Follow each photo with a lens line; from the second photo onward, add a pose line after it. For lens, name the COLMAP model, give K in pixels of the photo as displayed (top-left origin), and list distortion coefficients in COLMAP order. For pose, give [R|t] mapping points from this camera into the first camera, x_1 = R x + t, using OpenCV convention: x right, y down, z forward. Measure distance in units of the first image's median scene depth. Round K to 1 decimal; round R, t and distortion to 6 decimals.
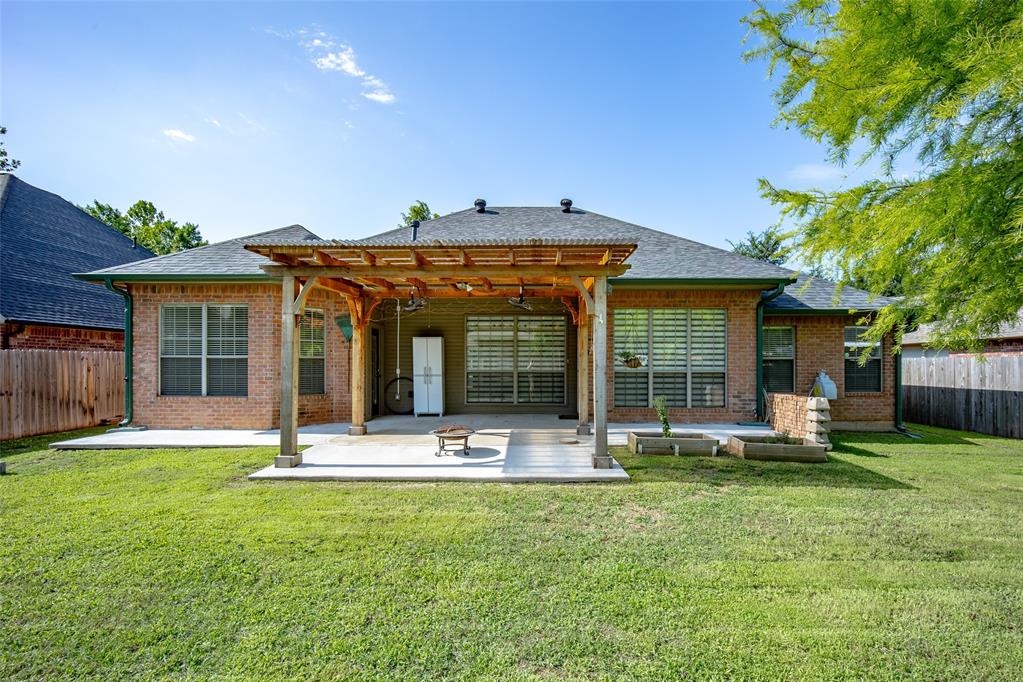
lens RADIAL K [[467.9, 0, 512.0], [0, 467.9, 362.7], [0, 0, 1]] dist [-0.000791, -0.000072]
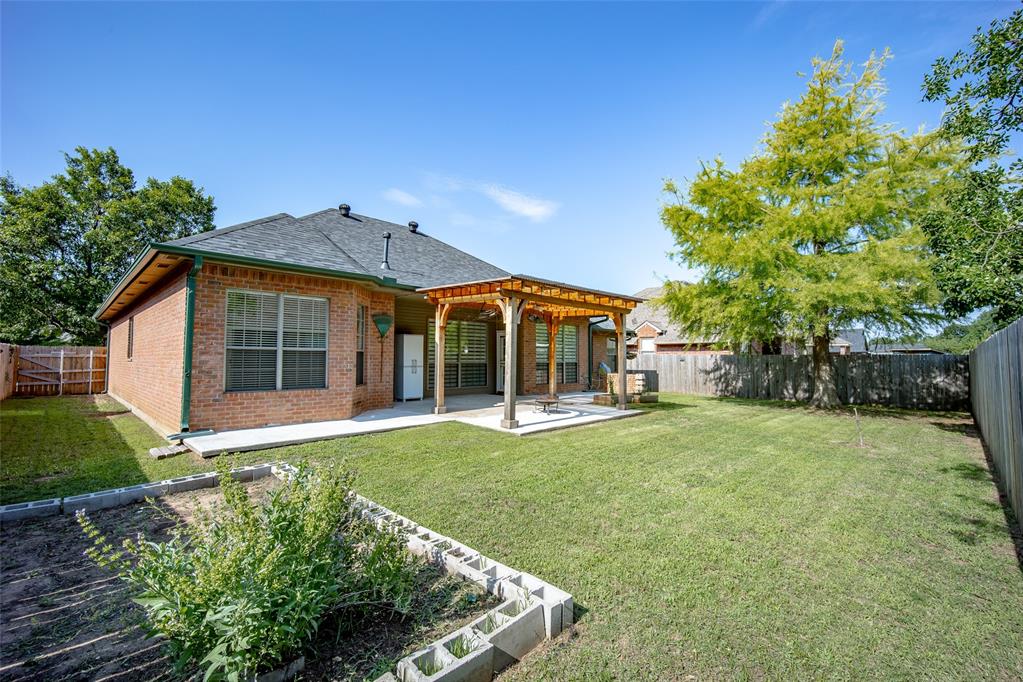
lens RADIAL K [[458.3, 0, 513.3], [0, 458.3, 330.2], [0, 0, 1]] dist [-0.001717, -0.000127]
pose [[0.674703, 0.046278, 0.736637, -1.027814], [-0.005281, 0.998310, -0.057881, 0.001038], [-0.738070, 0.035163, 0.673807, 0.018148]]
